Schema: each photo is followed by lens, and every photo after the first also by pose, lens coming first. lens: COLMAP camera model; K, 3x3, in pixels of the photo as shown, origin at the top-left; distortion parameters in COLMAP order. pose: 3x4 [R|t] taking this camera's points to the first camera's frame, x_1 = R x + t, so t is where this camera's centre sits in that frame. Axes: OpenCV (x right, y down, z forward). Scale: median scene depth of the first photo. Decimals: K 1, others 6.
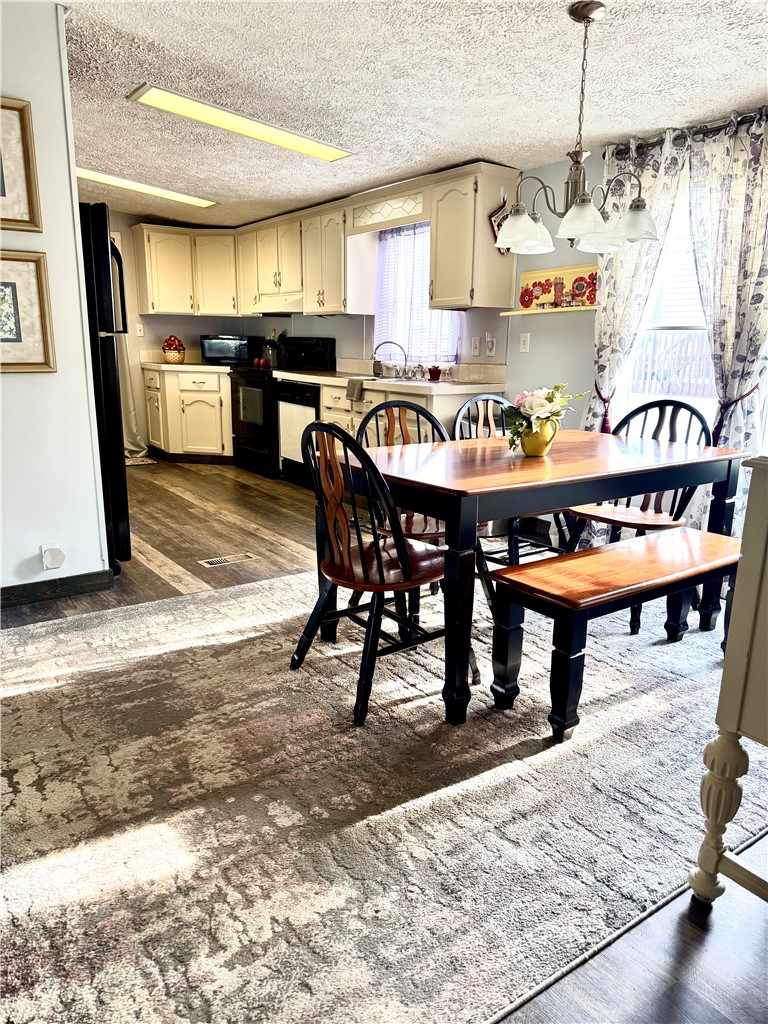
lens RADIAL K [[724.5, 0, 386.0], [0, 724.5, 514.8], [0, 0, 1]] dist [0.009689, 0.001395]
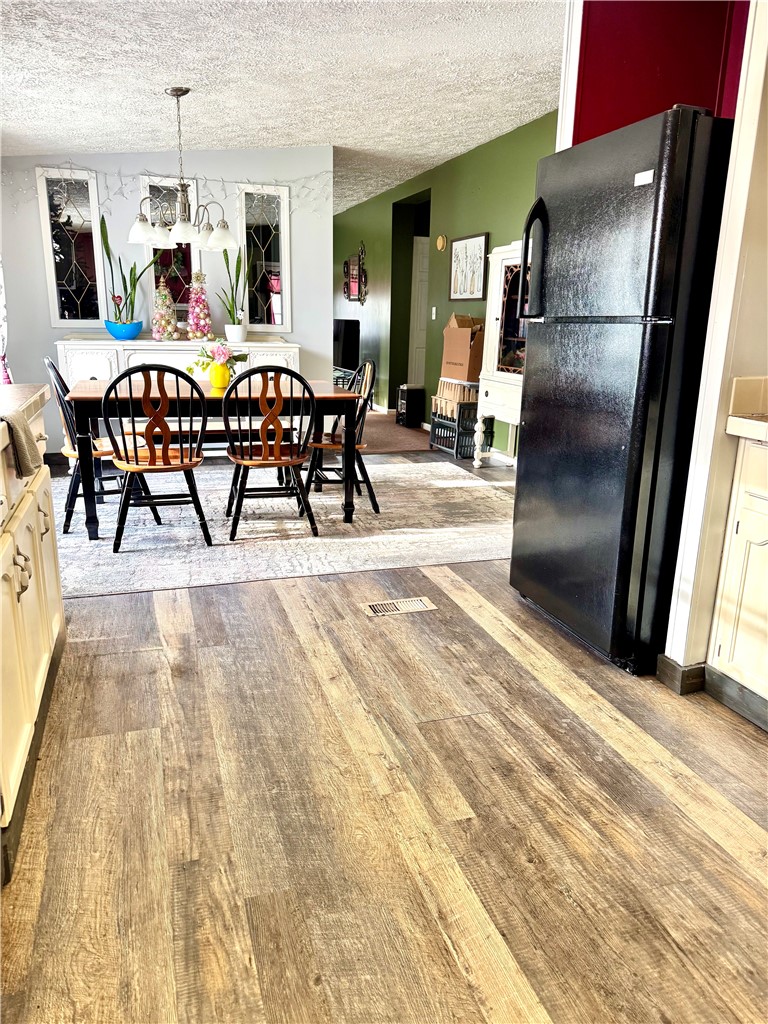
lens RADIAL K [[724.5, 0, 384.7], [0, 724.5, 513.2], [0, 0, 1]] dist [0.009689, 0.001395]
pose [[-0.956591, -0.106980, 0.271089, -0.439964], [0.034321, 0.882363, 0.469316, -0.431138], [-0.289406, 0.458247, -0.840389, 1.756946]]
